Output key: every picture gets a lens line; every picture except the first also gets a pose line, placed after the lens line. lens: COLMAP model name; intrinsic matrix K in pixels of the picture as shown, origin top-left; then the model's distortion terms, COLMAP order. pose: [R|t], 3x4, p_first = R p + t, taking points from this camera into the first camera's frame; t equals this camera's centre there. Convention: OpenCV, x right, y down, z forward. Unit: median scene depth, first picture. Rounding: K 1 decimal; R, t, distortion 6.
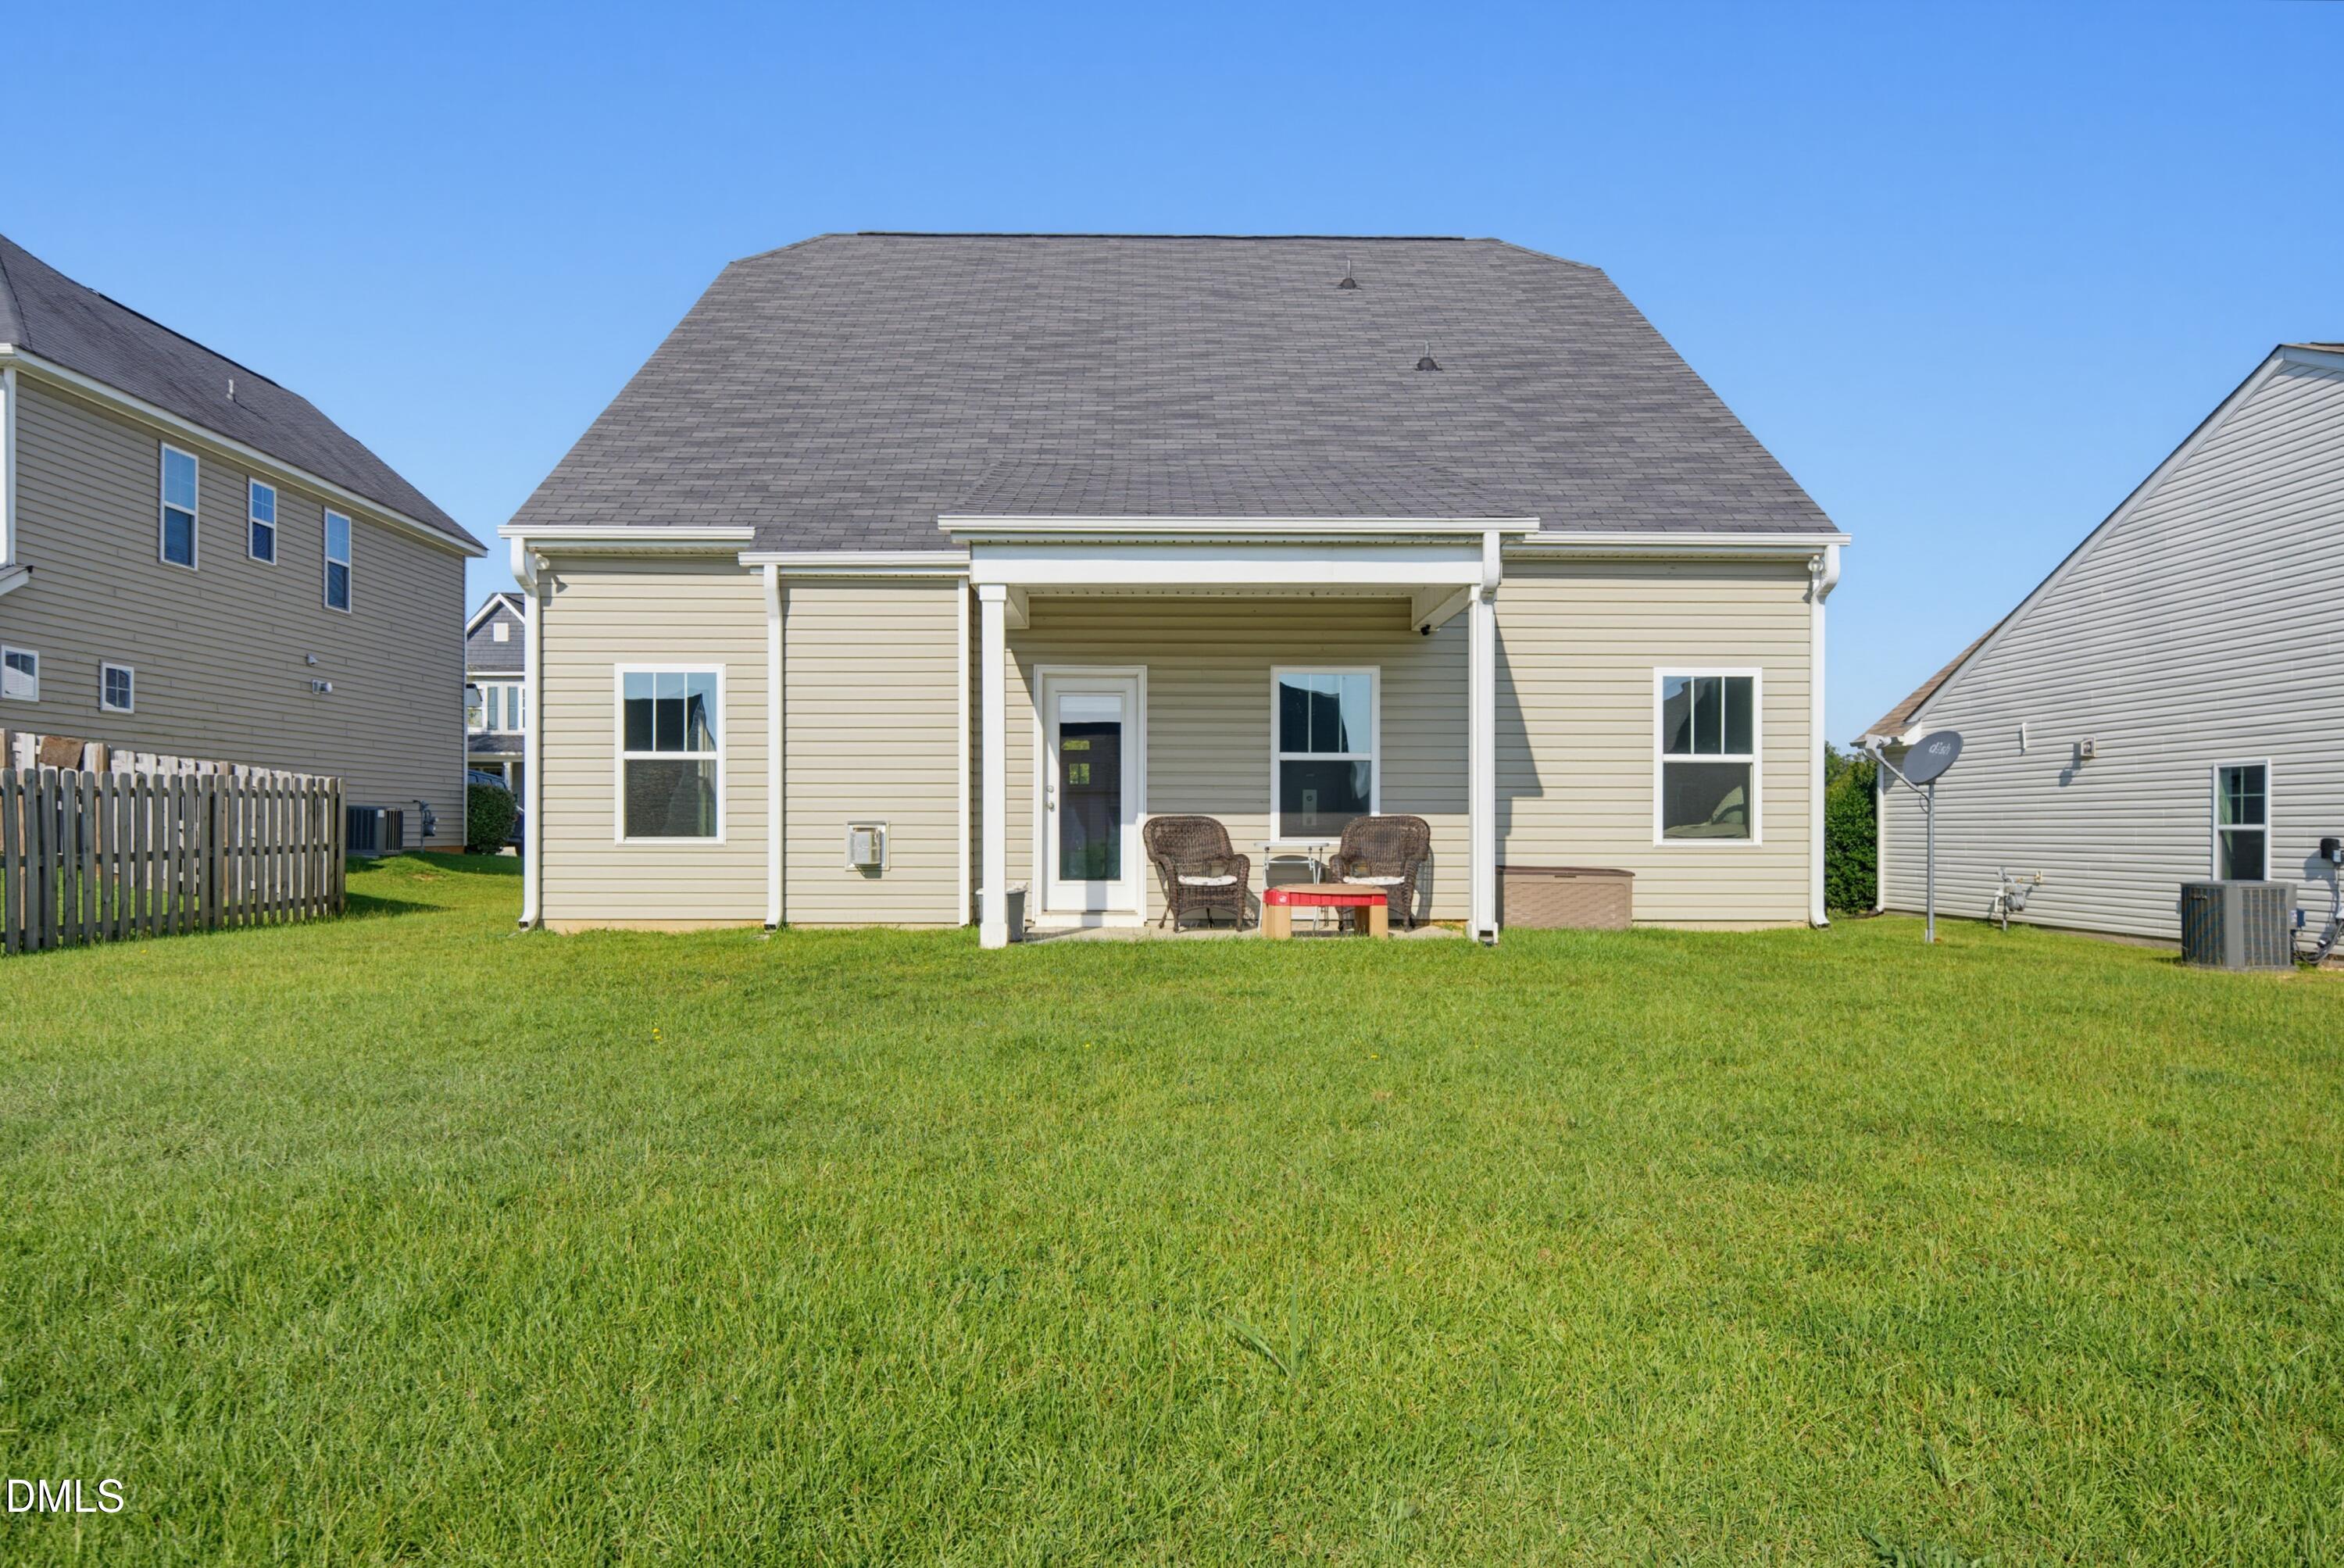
lens RADIAL K [[1599.9, 0, 1171.7], [0, 1599.9, 797.2], [0, 0, 1]] dist [-0.005021, -0.000568]
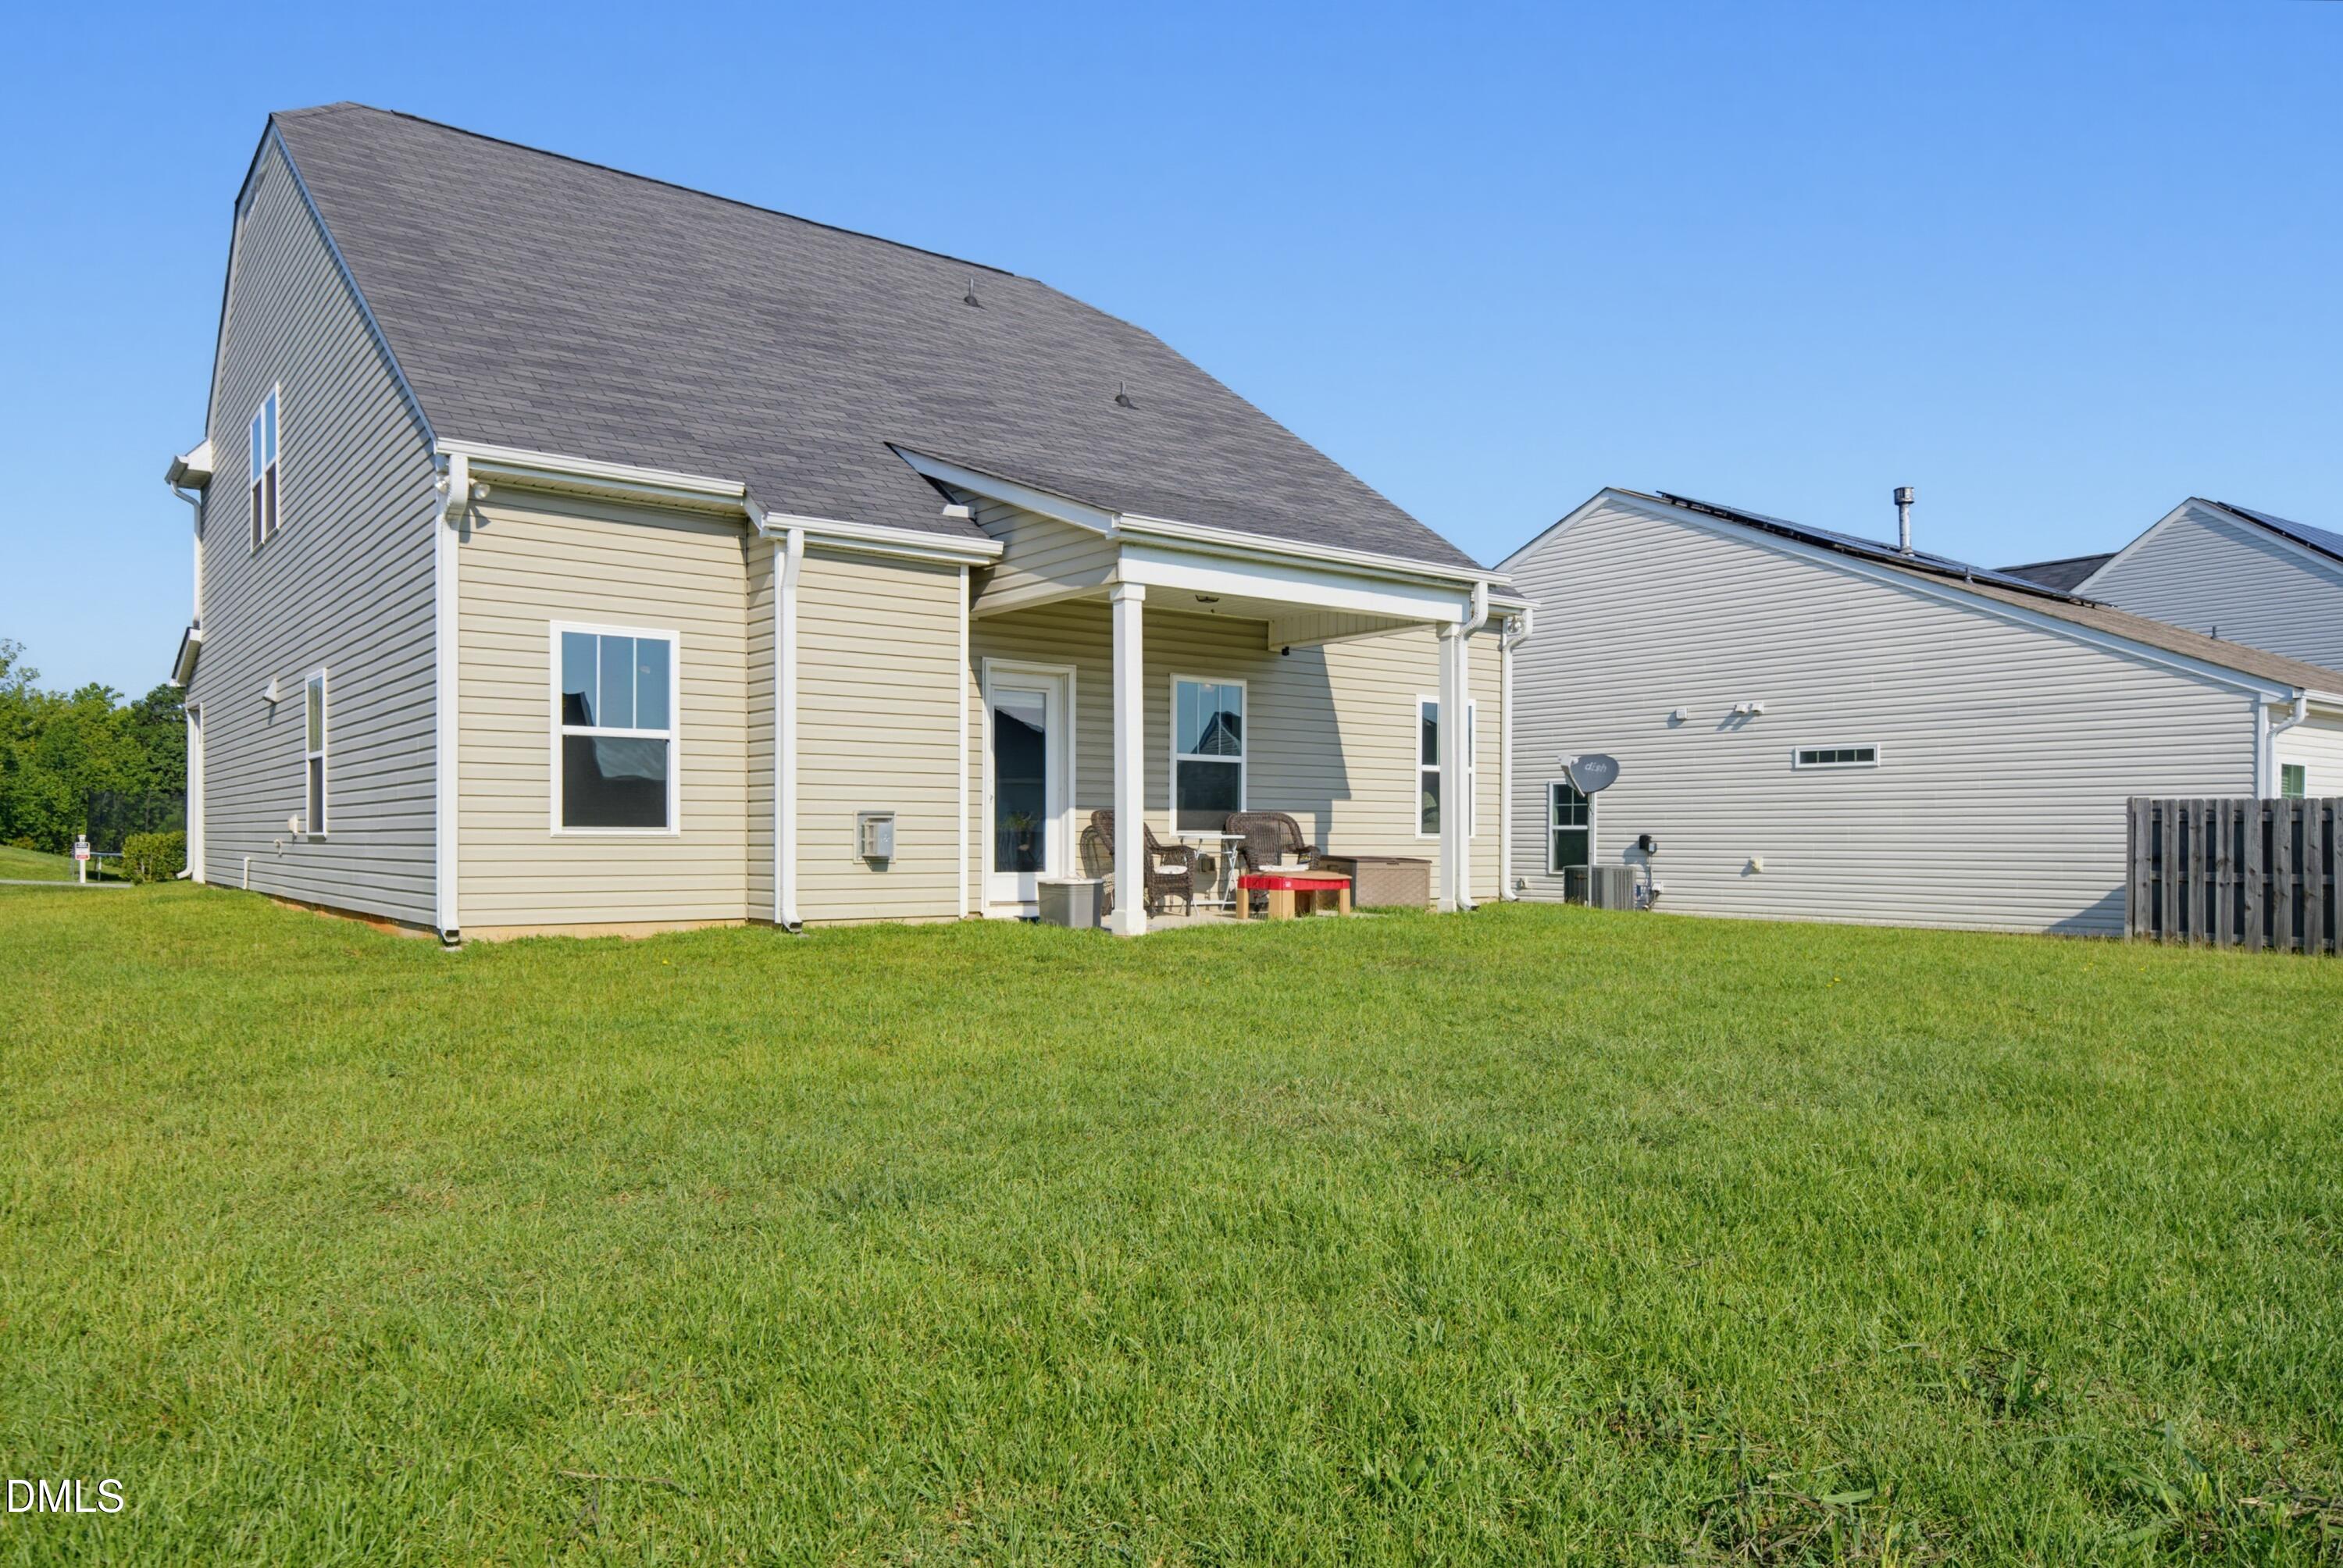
lens RADIAL K [[1558.8, 0, 1170.9], [0, 1558.8, 809.1], [0, 0, 1]] dist [-0.001068, -0.000344]
pose [[0.805604, 0.013384, 0.592303, -0.566346], [-0.019172, 0.999810, 0.003483, 0.006650], [-0.592144, -0.014162, 0.805708, 0.142885]]
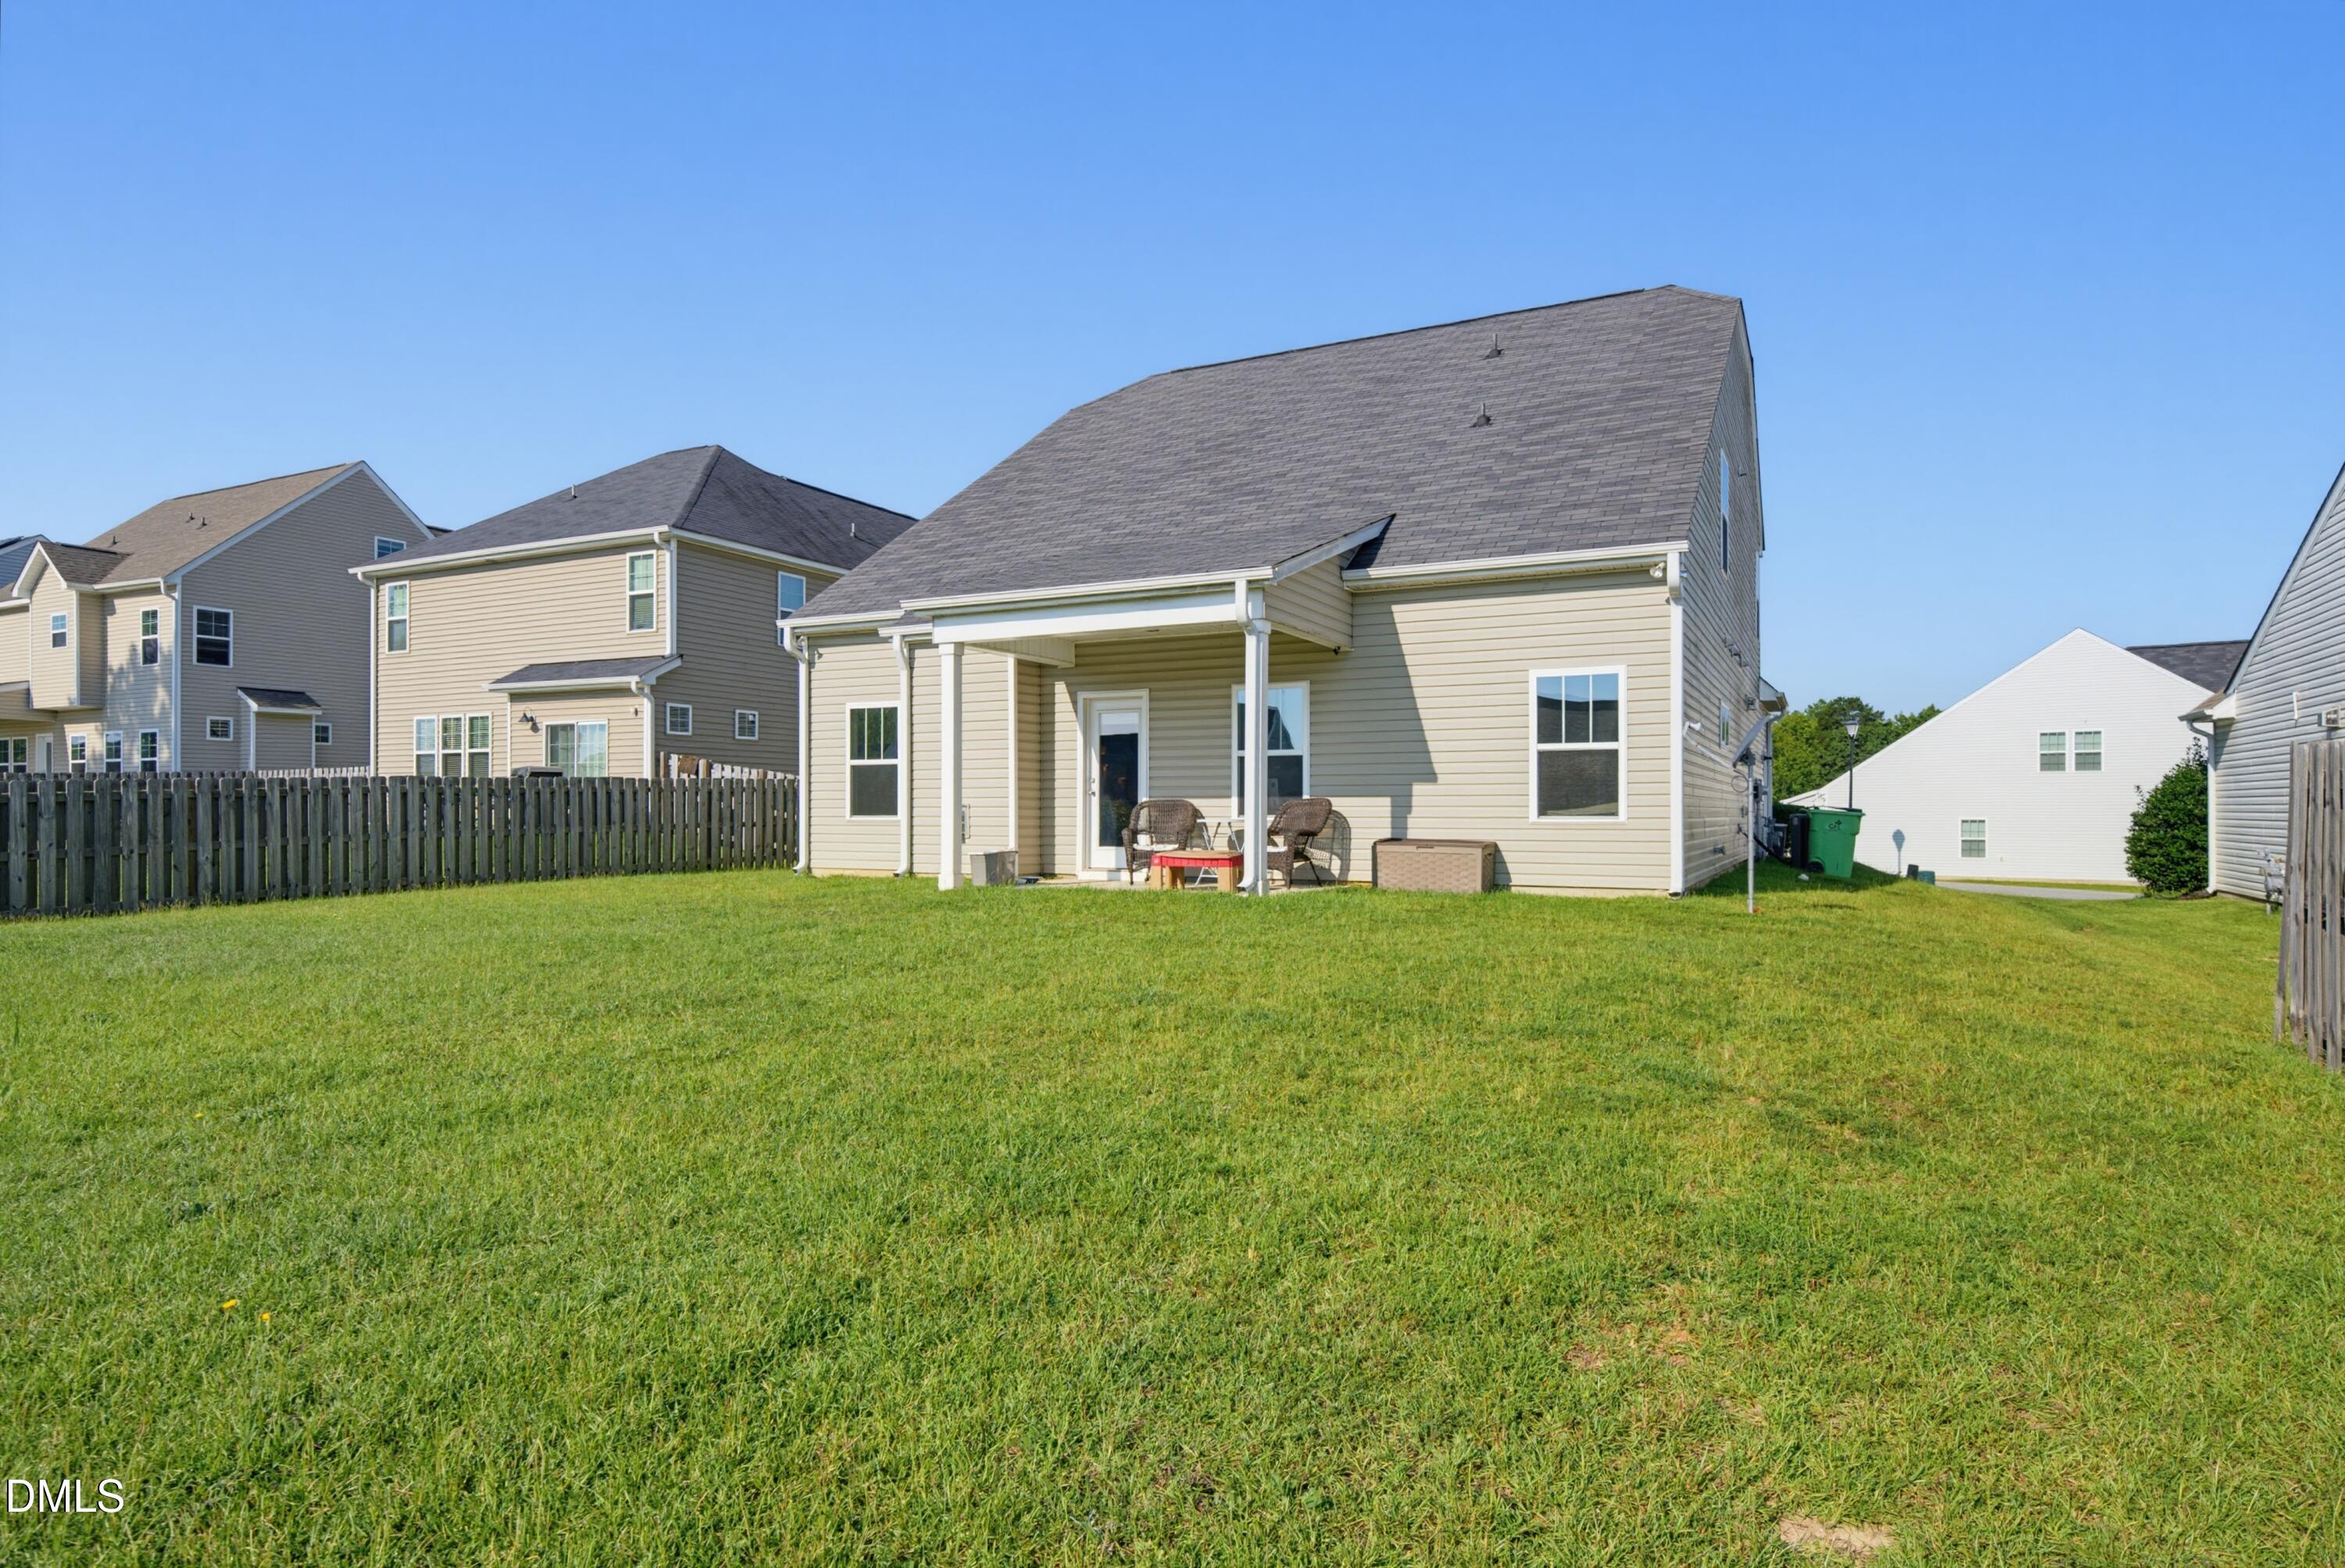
lens RADIAL K [[1305.1, 0, 1172.4], [0, 1305.1, 779.5], [0, 0, 1]] dist [0.003266, 0.001026]
pose [[0.881549, -0.013410, -0.471901, 0.523614], [0.012405, 0.999909, -0.005241, 0.000602], [0.471929, -0.001234, 0.881636, 0.032816]]
